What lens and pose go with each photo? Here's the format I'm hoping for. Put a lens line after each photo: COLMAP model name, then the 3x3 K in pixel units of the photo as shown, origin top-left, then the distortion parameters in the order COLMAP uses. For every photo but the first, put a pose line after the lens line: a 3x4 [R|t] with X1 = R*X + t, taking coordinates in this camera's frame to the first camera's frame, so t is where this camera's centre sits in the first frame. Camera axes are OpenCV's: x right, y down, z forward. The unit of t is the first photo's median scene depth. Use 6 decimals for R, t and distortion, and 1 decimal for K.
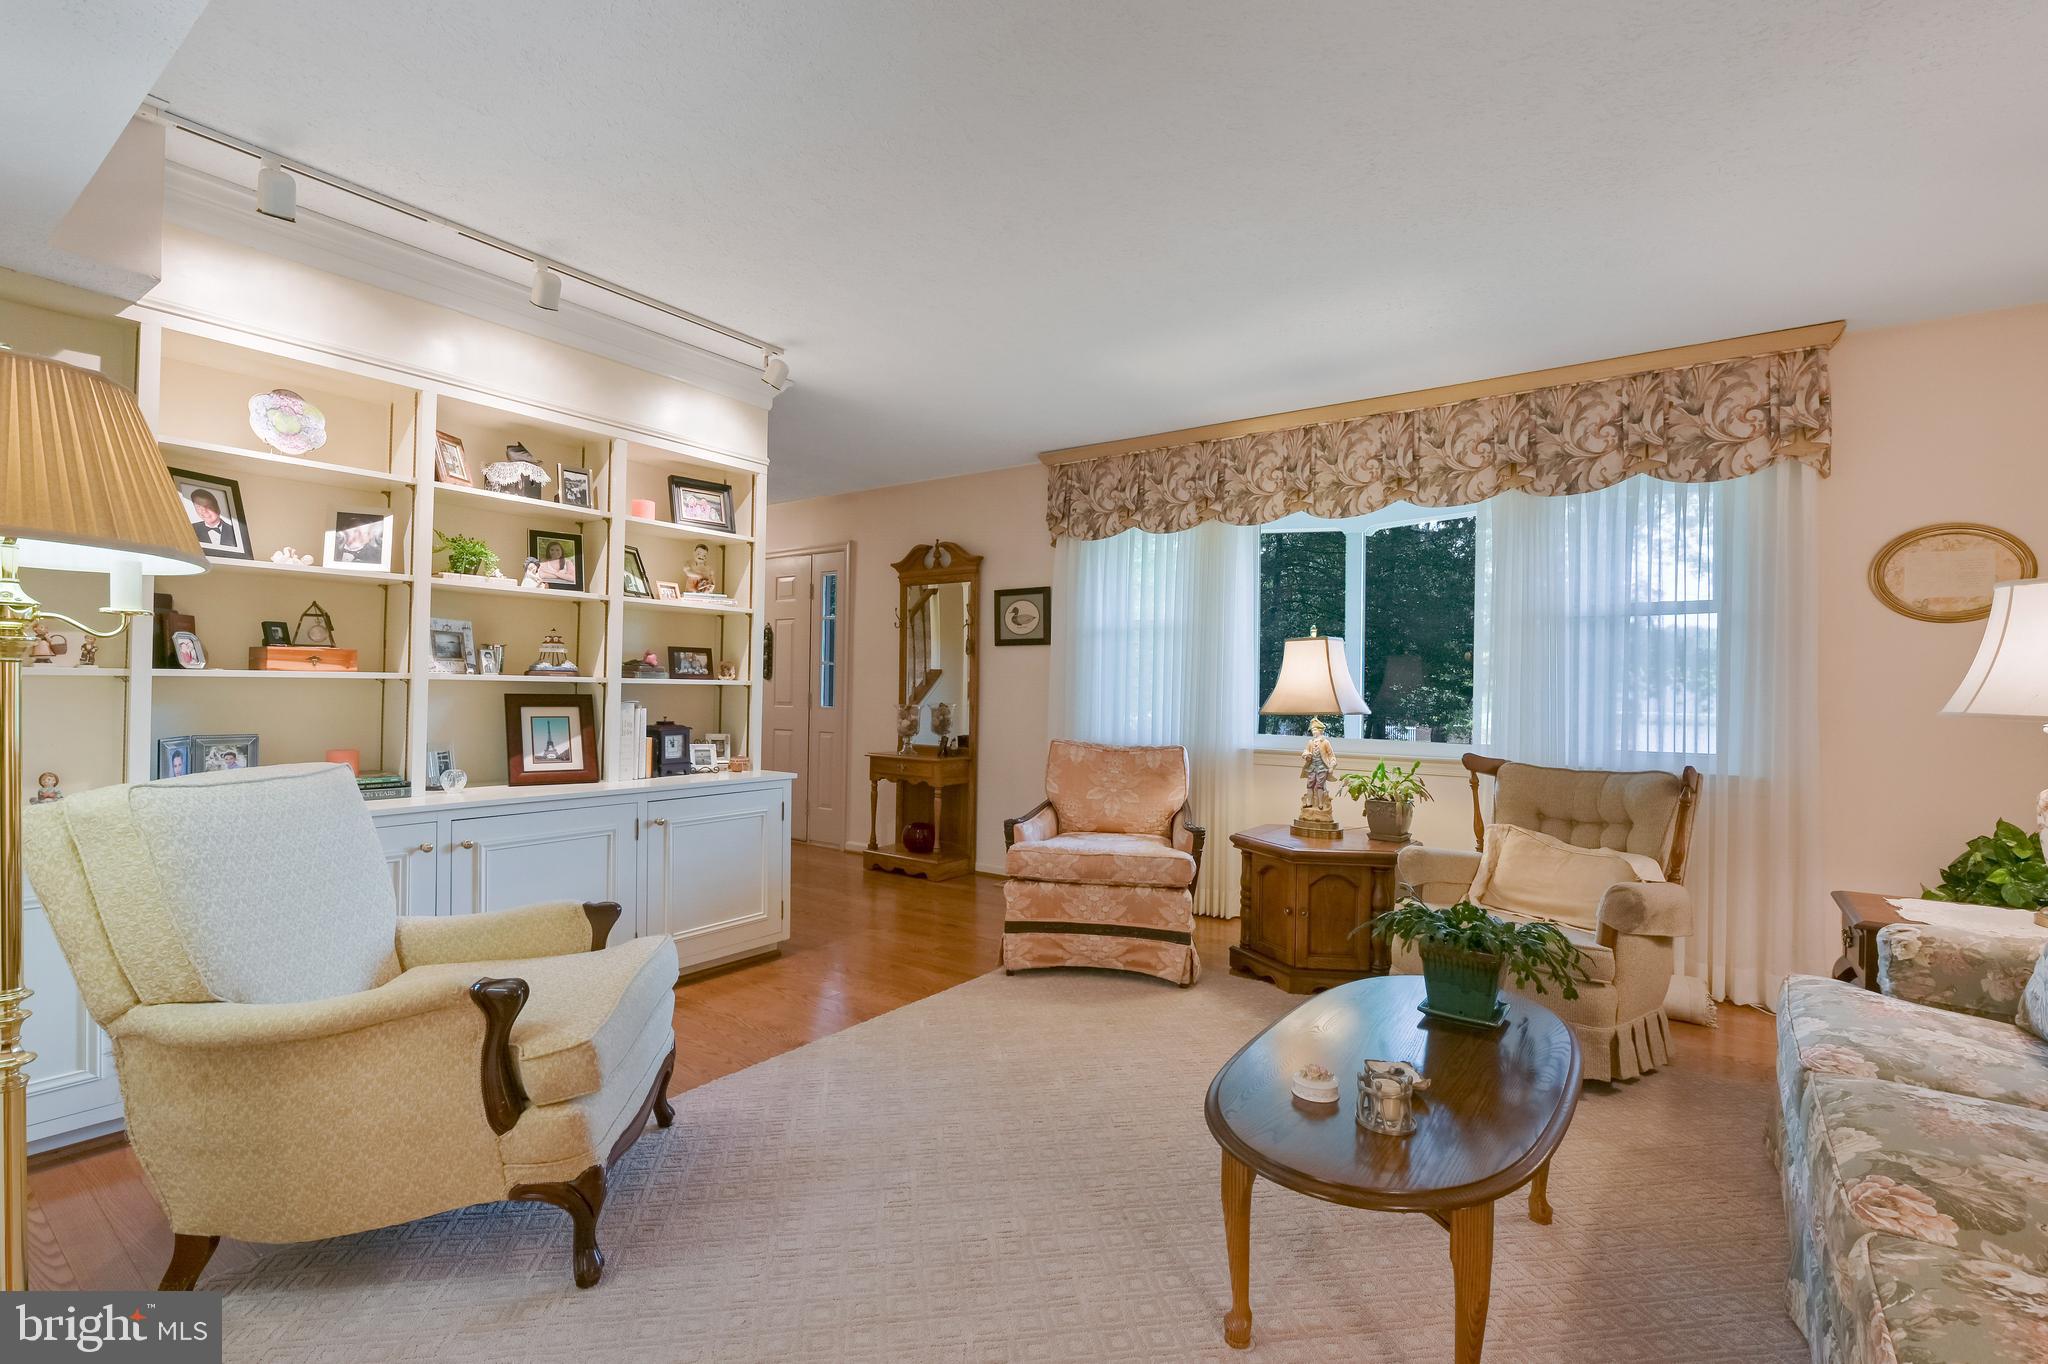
lens RADIAL K [[936.4, 0, 1025.2], [0, 936.4, 688.6], [0, 0, 1]] dist [-0.005865, -0.000347]
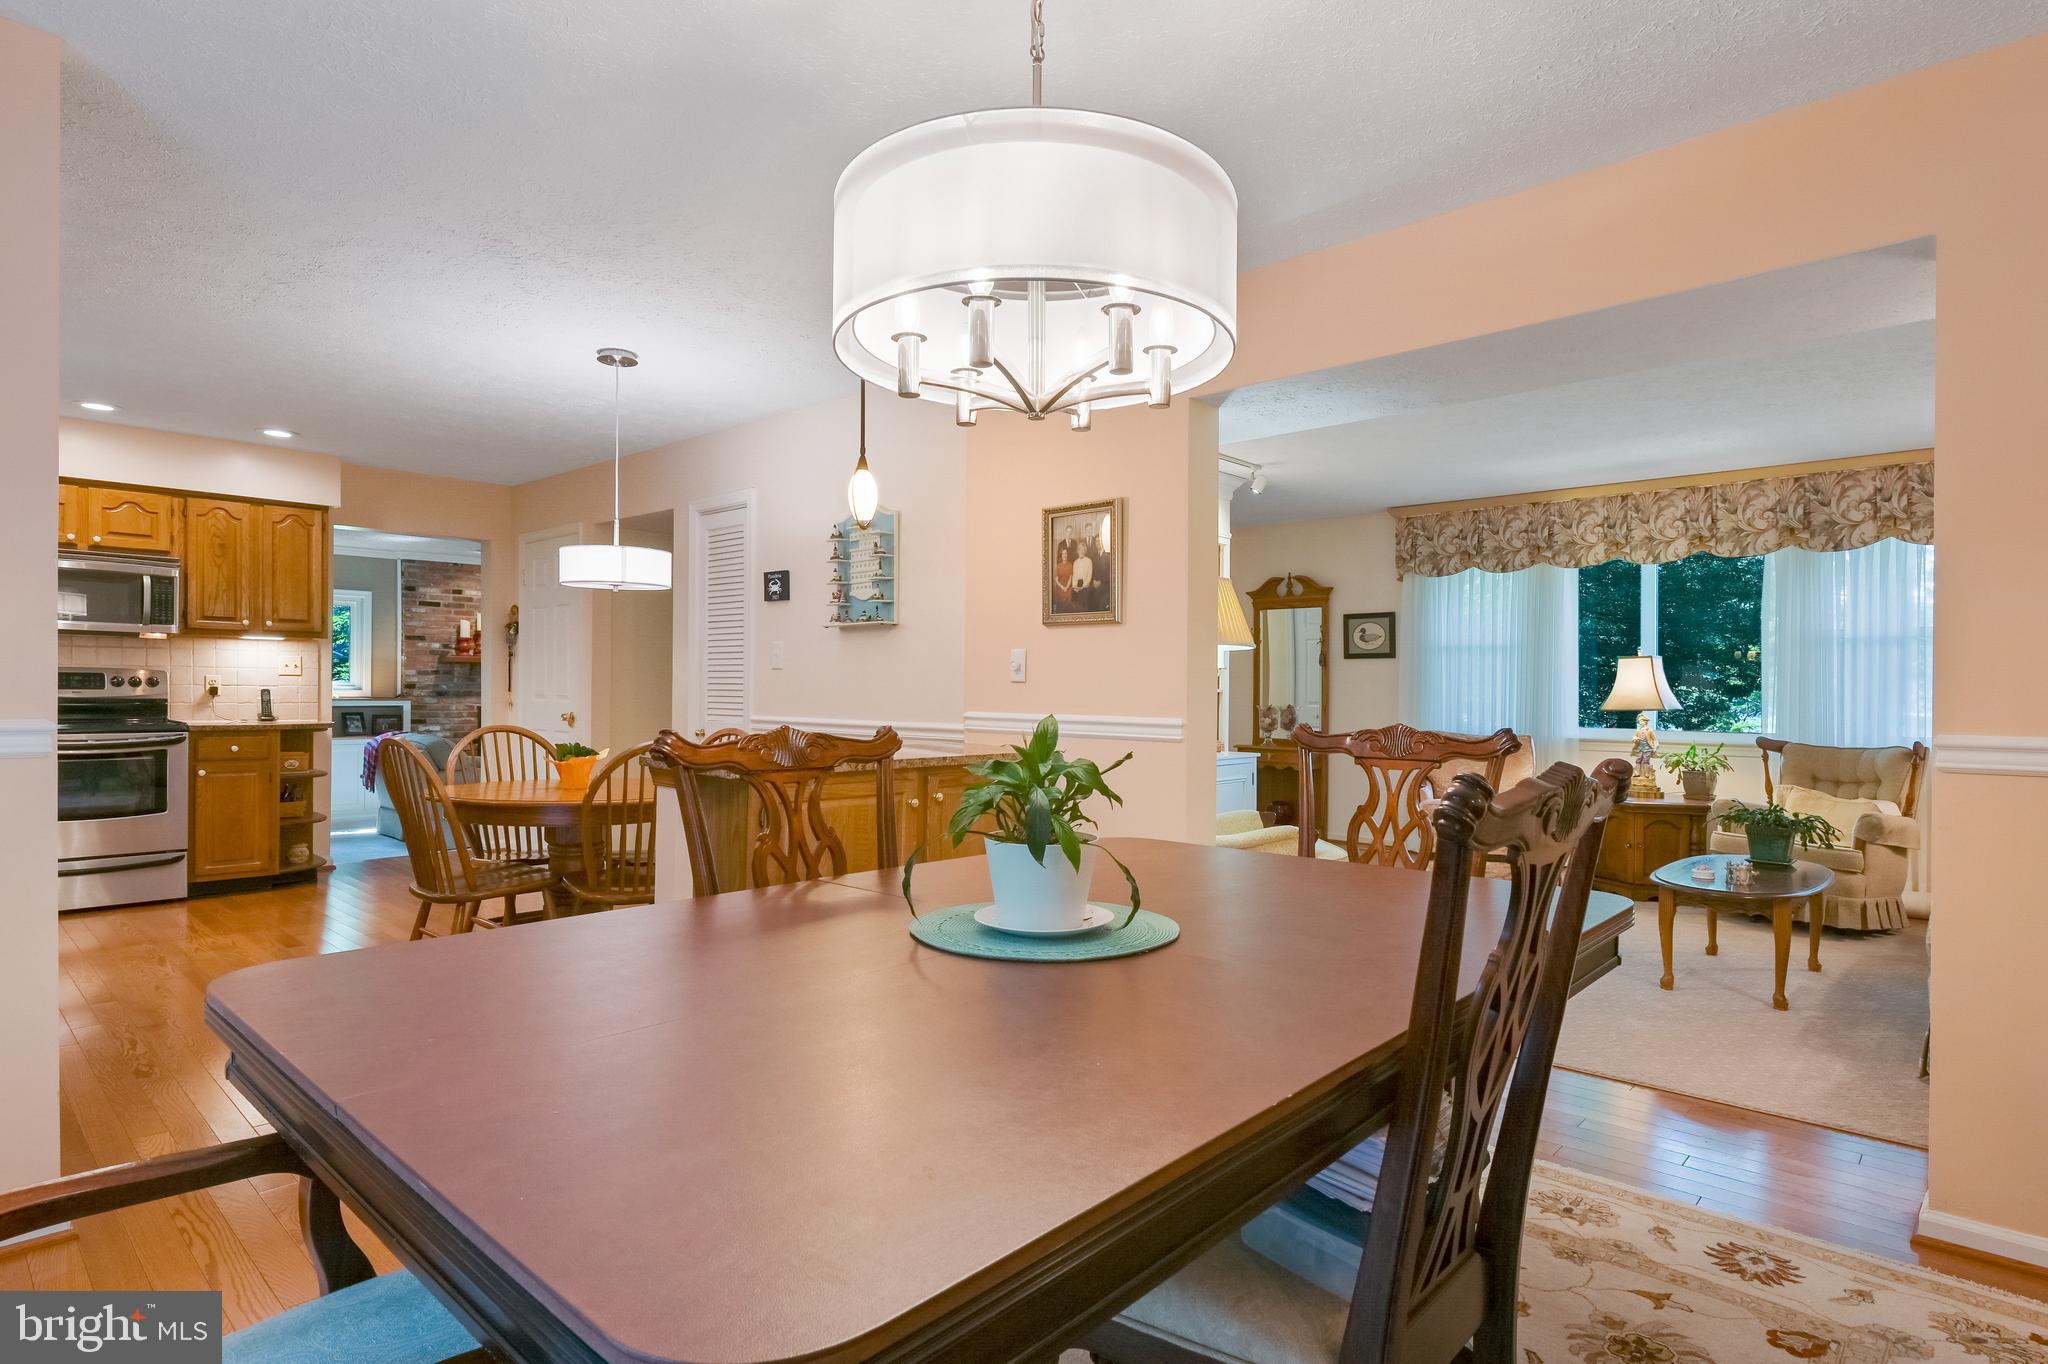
lens RADIAL K [[1093.4, 0, 1035.9], [0, 1093.4, 688.7], [0, 0, 1]] dist [-0.001921, 0.001878]
pose [[0.992708, -0.007529, -0.120305, -0.376670], [0.007304, 0.999971, -0.002310, -0.007866], [0.120319, 0.001414, 0.992734, -0.704067]]
